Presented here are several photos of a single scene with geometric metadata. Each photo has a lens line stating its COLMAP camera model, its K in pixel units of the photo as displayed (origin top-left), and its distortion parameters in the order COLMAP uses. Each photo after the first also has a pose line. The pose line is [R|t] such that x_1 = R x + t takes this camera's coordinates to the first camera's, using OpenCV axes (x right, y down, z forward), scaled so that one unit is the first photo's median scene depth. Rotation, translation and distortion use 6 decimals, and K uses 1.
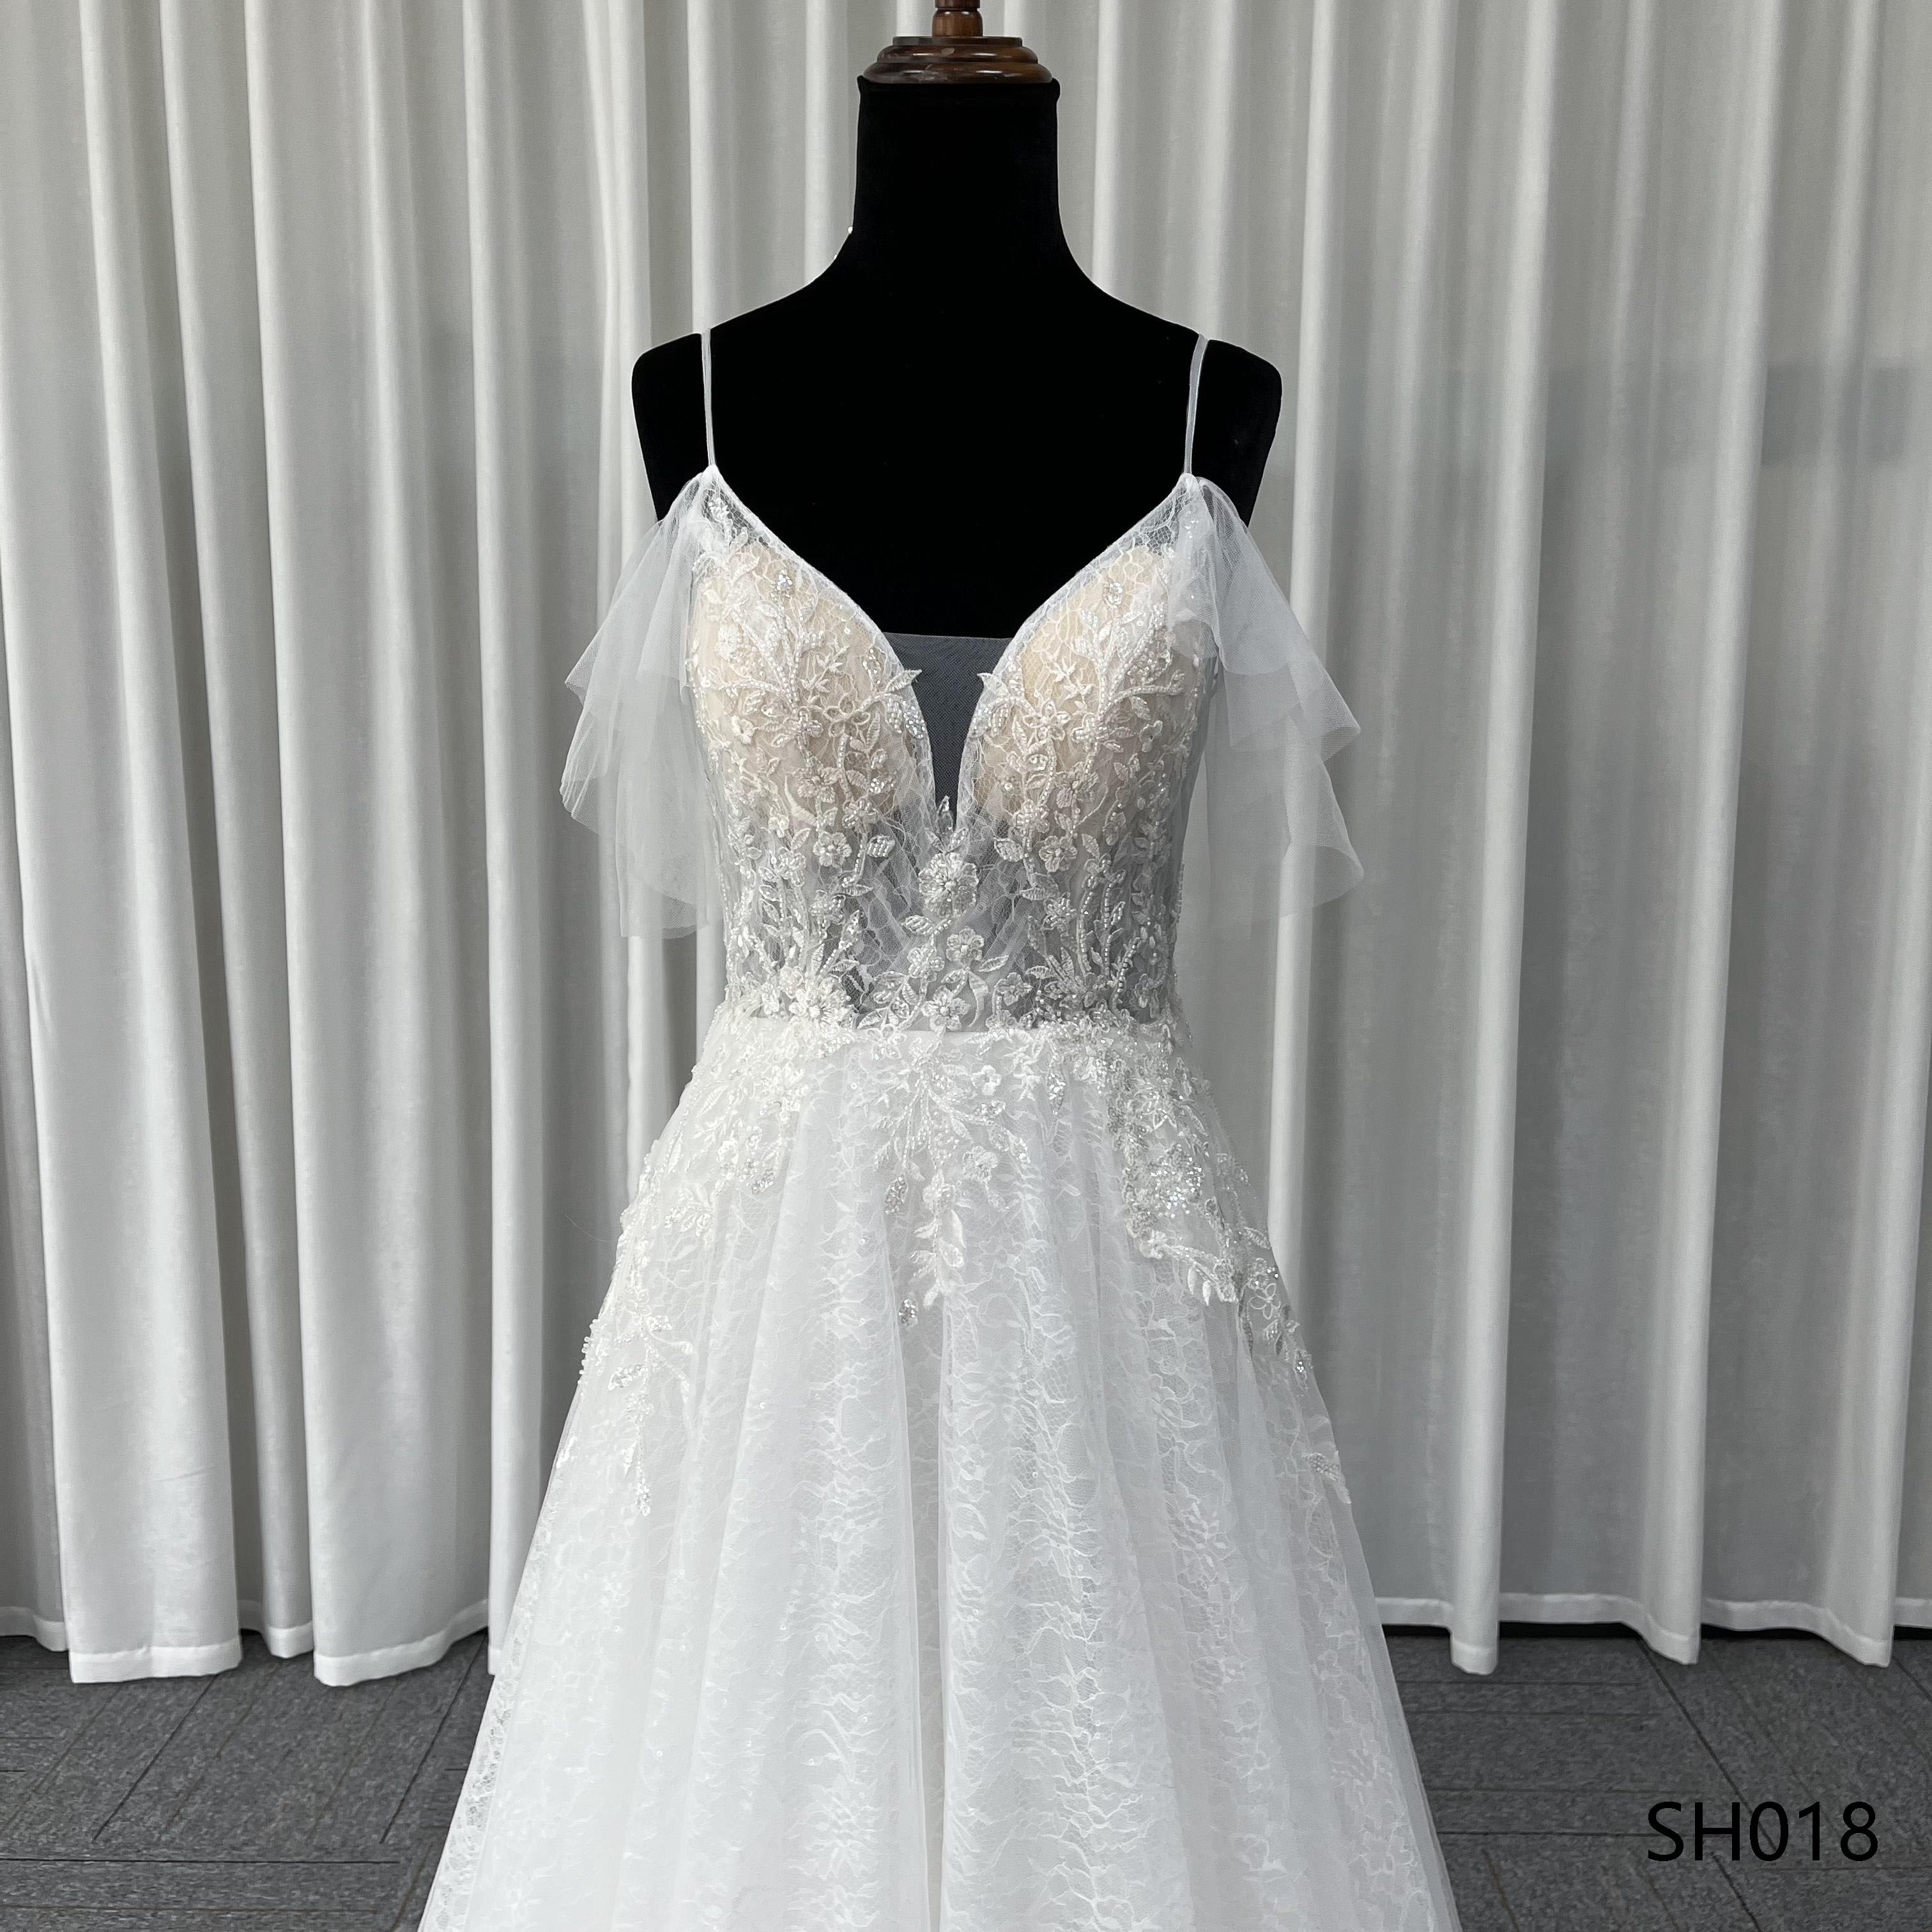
lens RADIAL K [[1981.6, 0, 961.4], [0, 1981.6, 972.5], [0, 0, 1]] dist [0.024604, 0.000000]
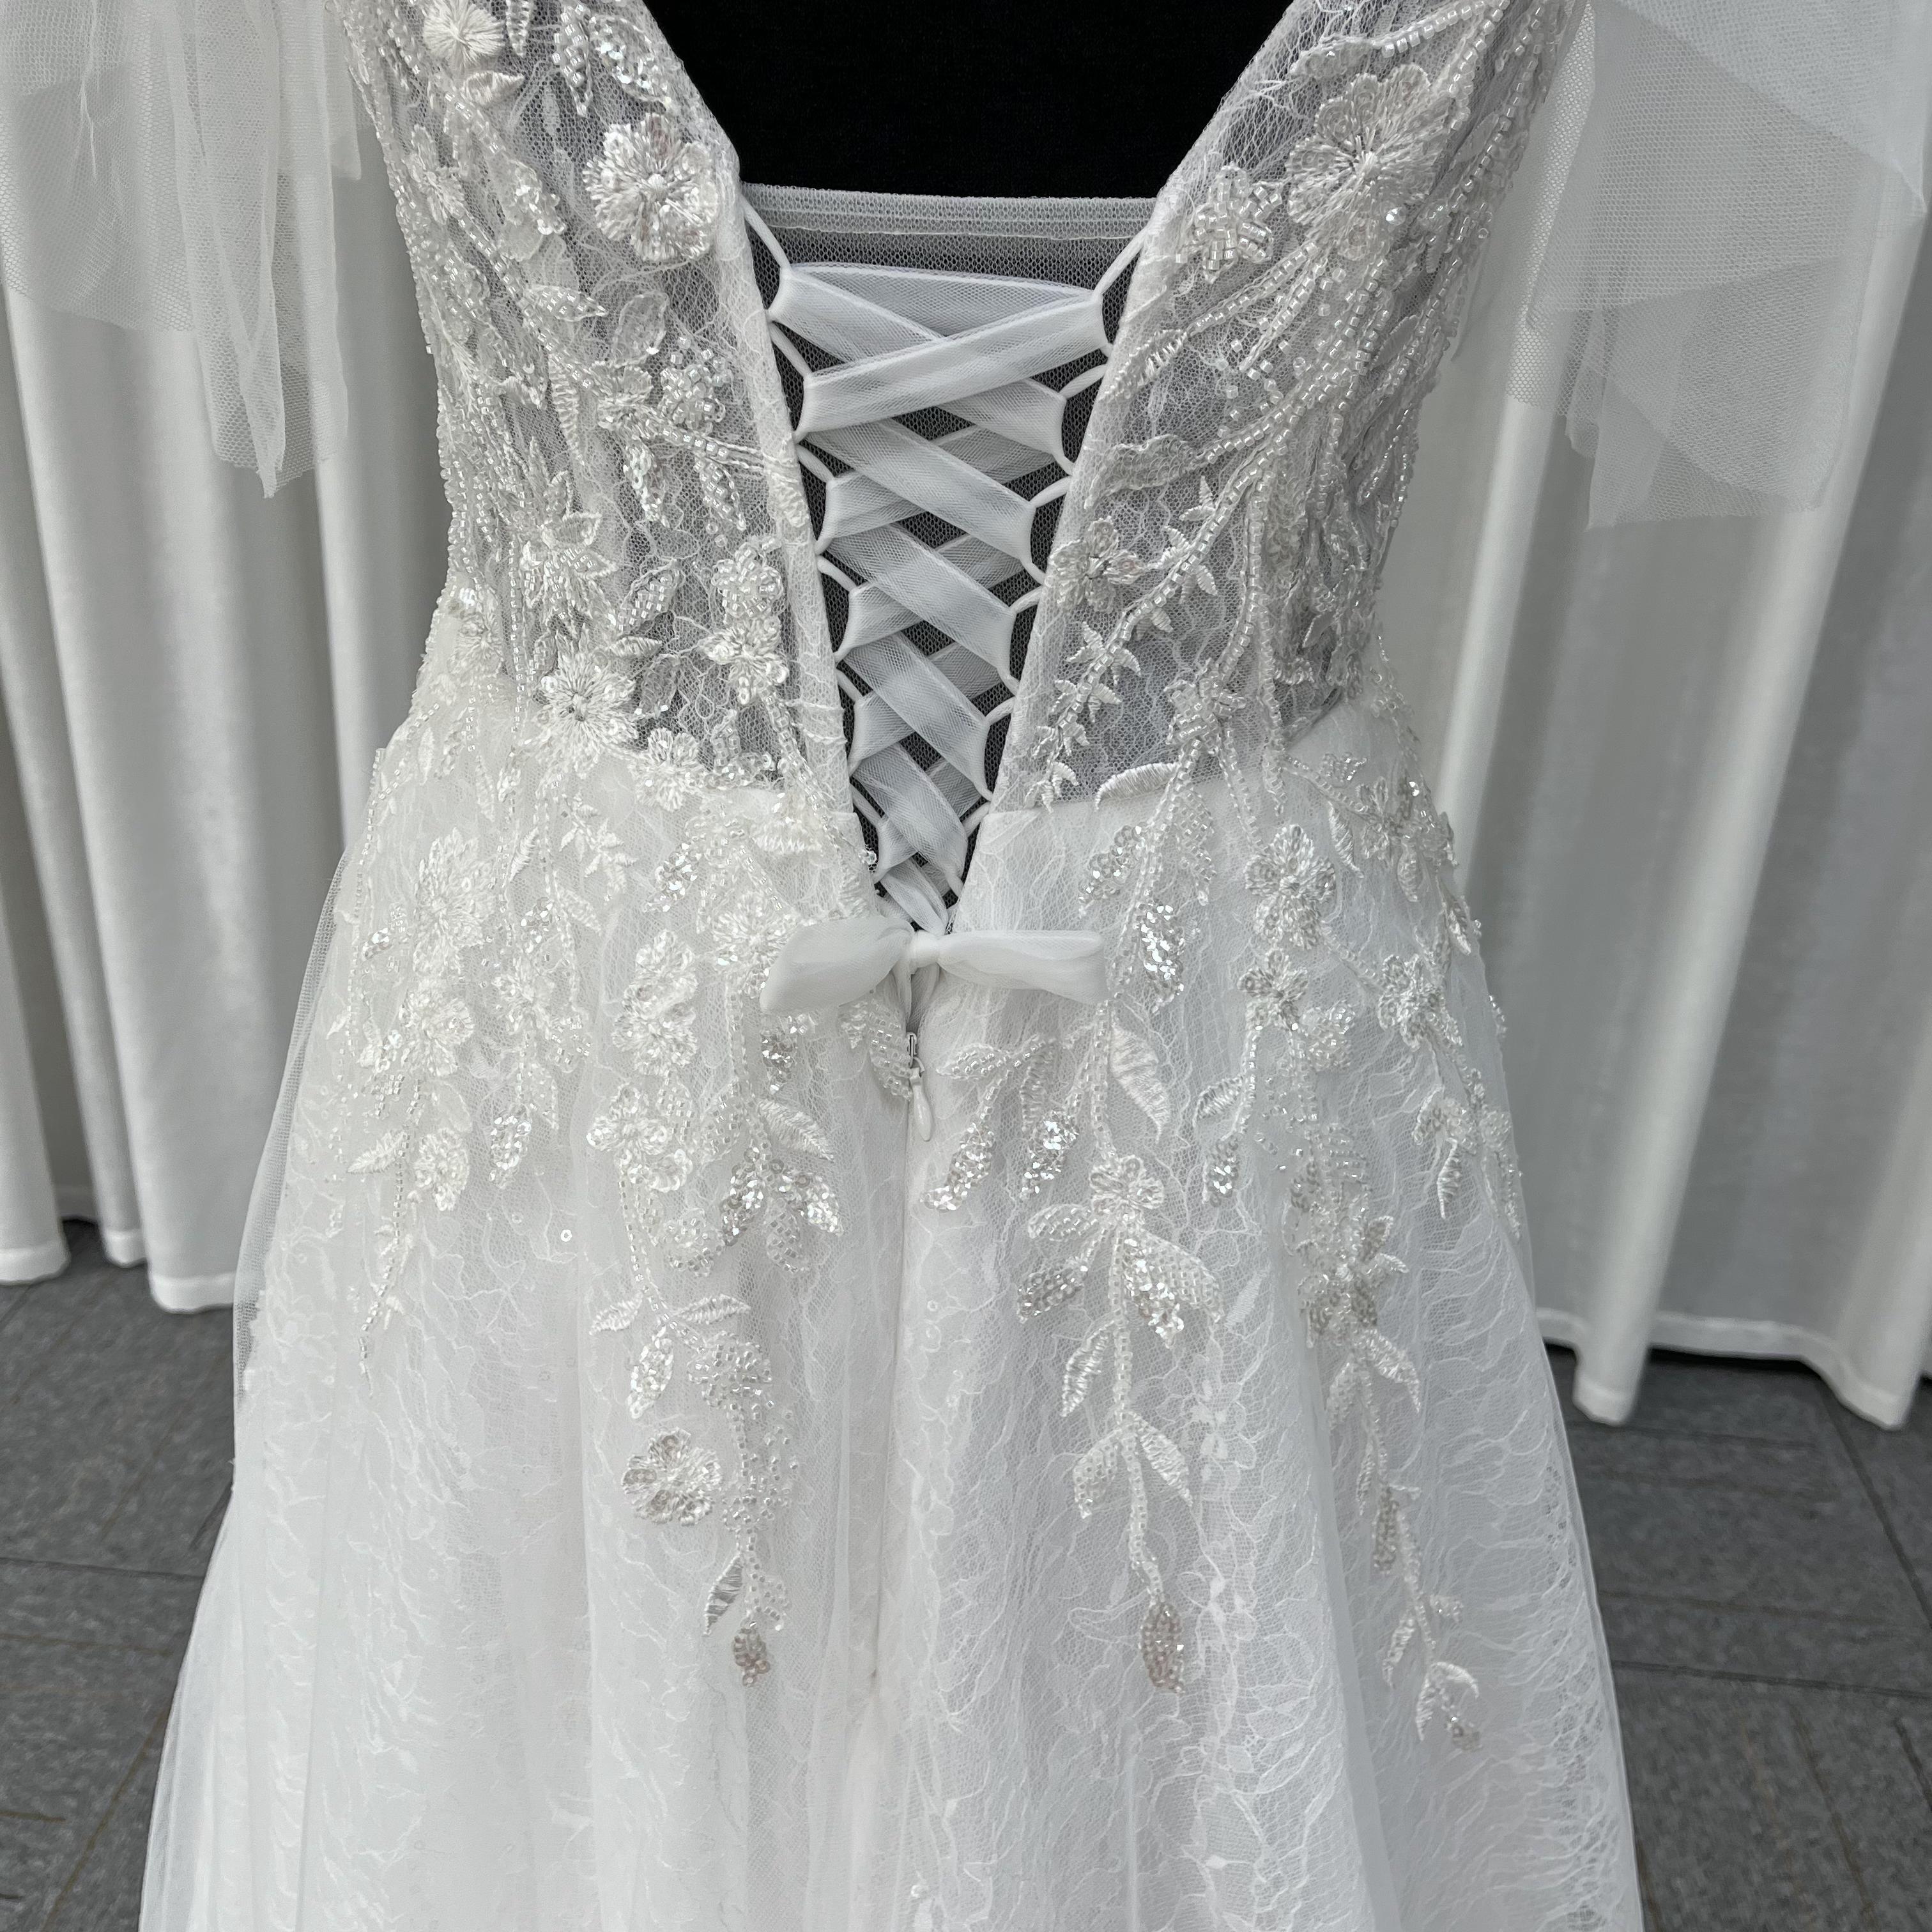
lens RADIAL K [[1981.6, 0, 963.8], [0, 1981.6, 989.7], [0, 0, 1]] dist [0.024604, 0.000000]
pose [[0.996054, 0.078549, -0.041304, 0.068561], [-0.062253, 0.950117, 0.305619, -0.082176], [0.063250, -0.301842, 0.951258, 0.762536]]
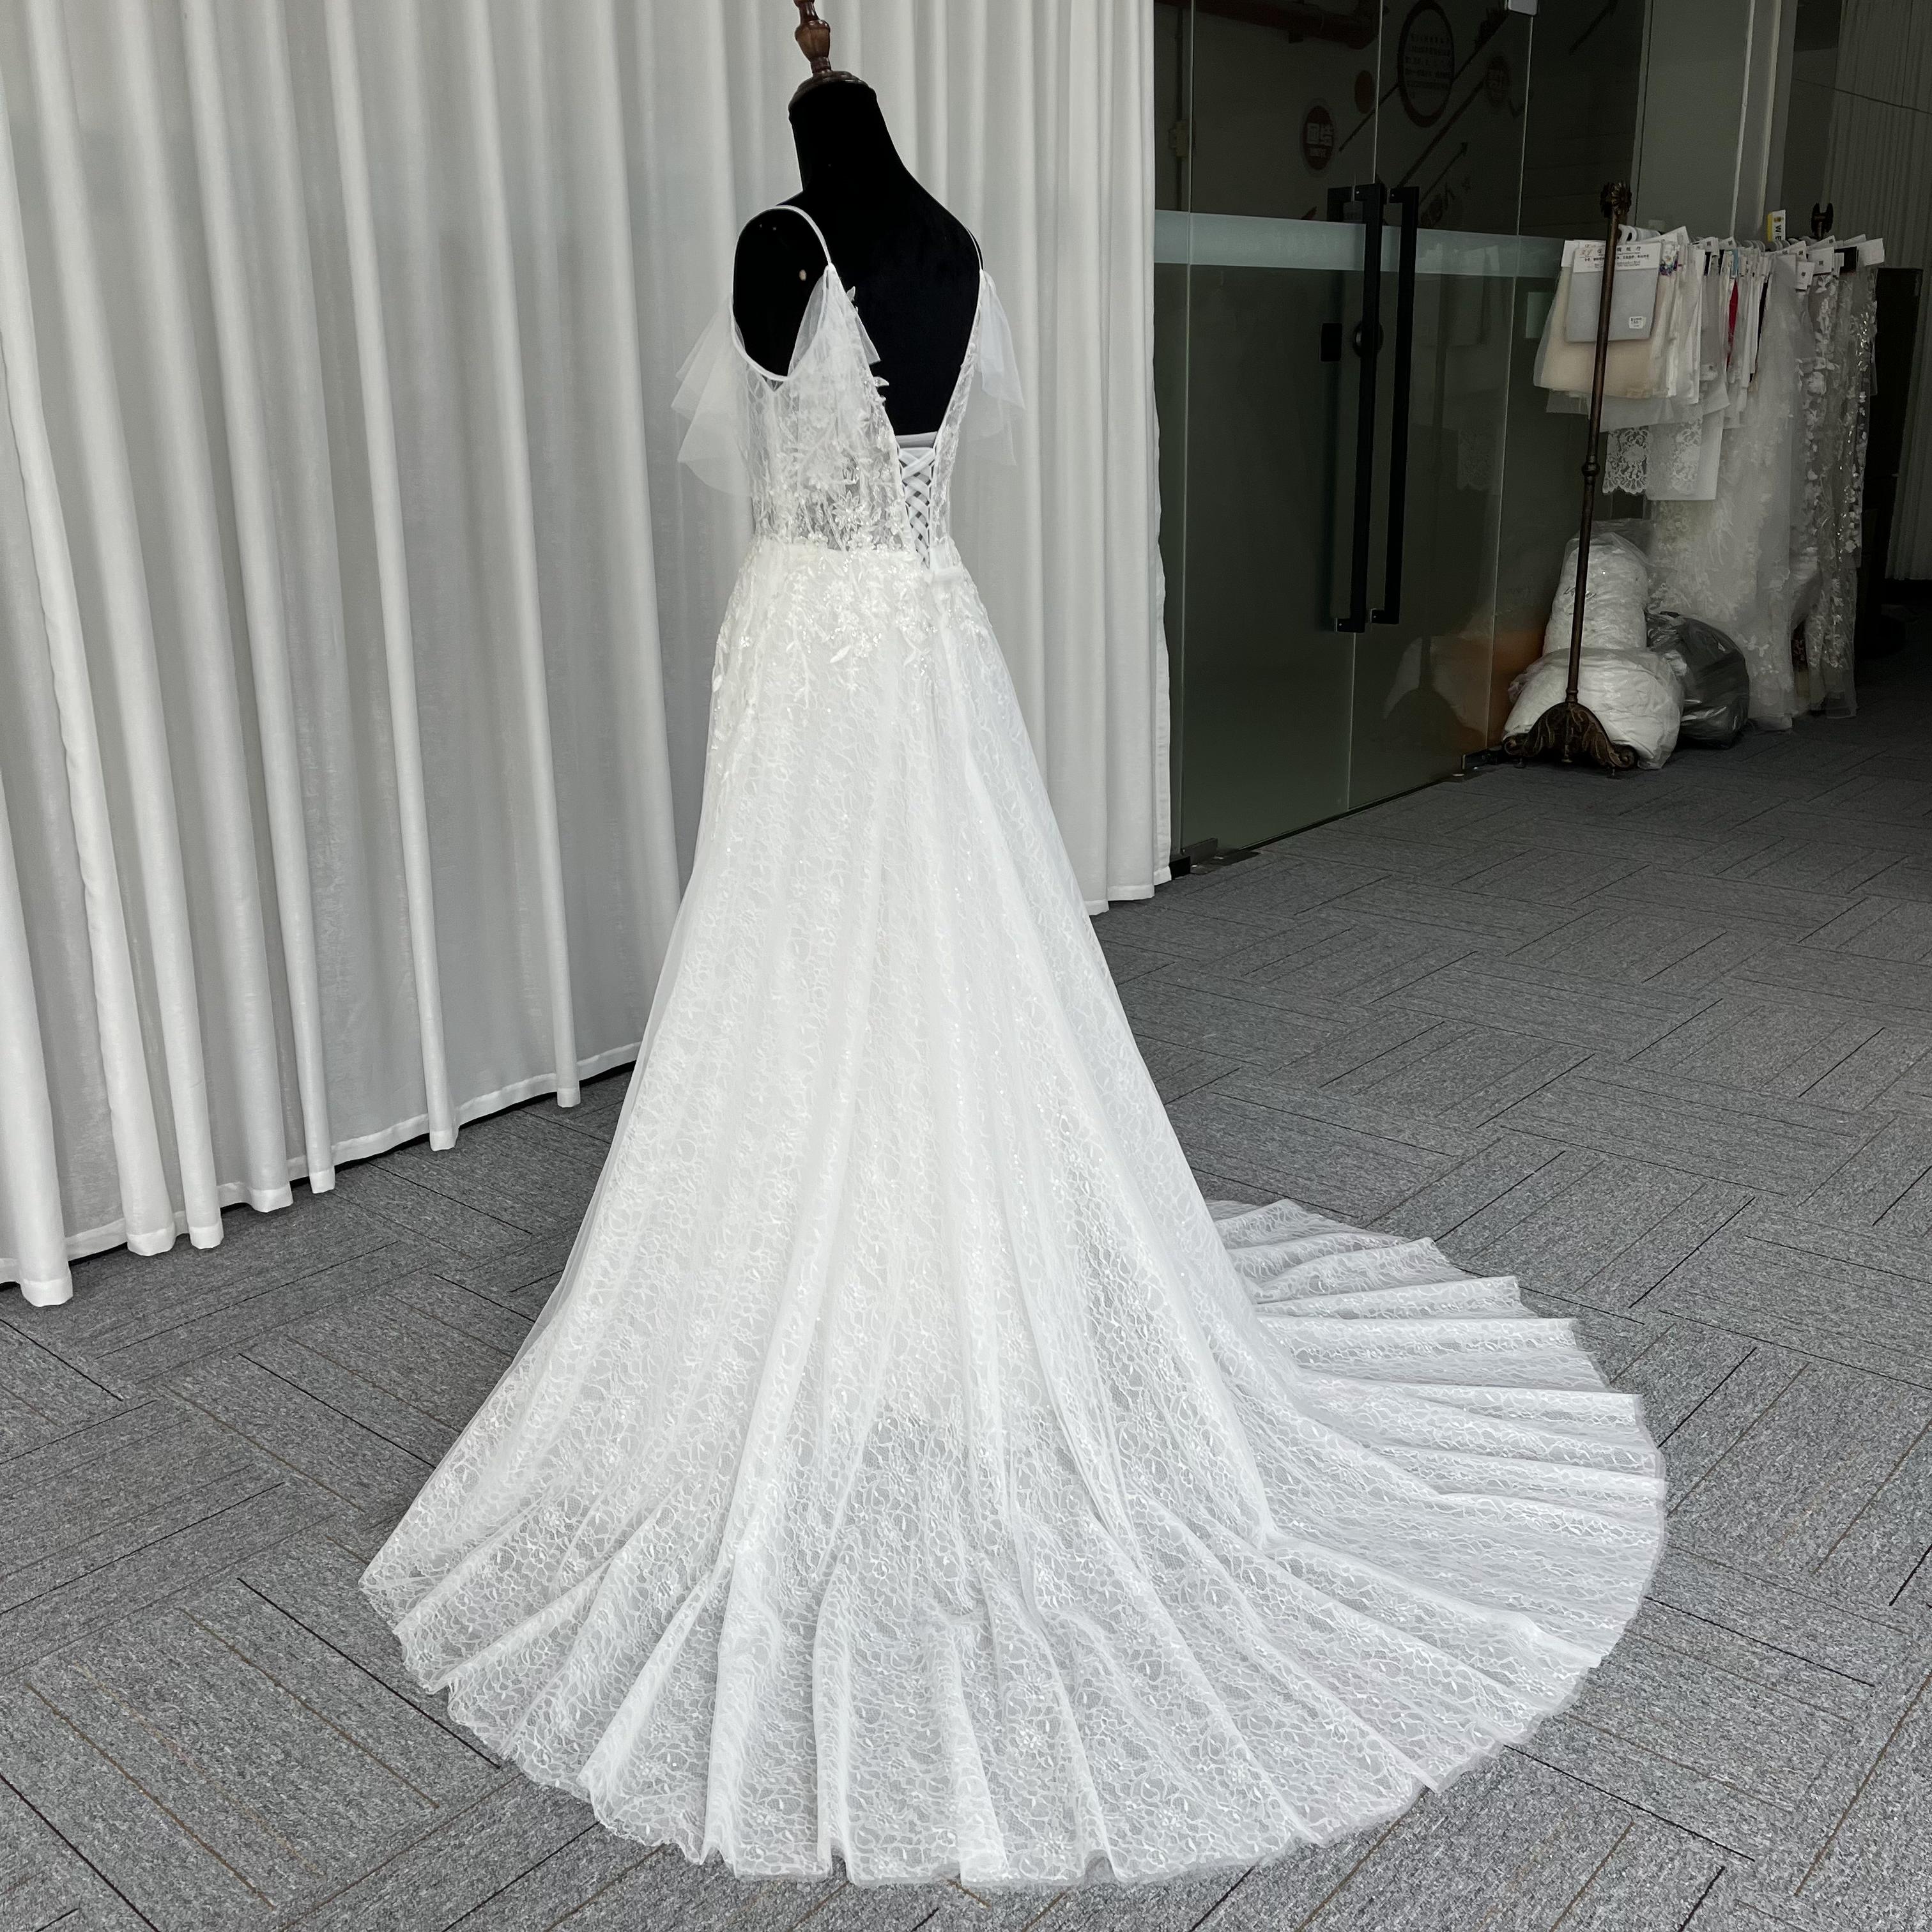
lens RADIAL K [[1981.6, 0, 967.5], [0, 1981.6, 980.7], [0, 0, 1]] dist [0.024604, 0.000000]
pose [[0.646387, -0.242758, 0.723362, -1.779503], [0.148641, 0.969937, 0.192684, 0.070926], [-0.748391, -0.017028, 0.663039, -0.417764]]
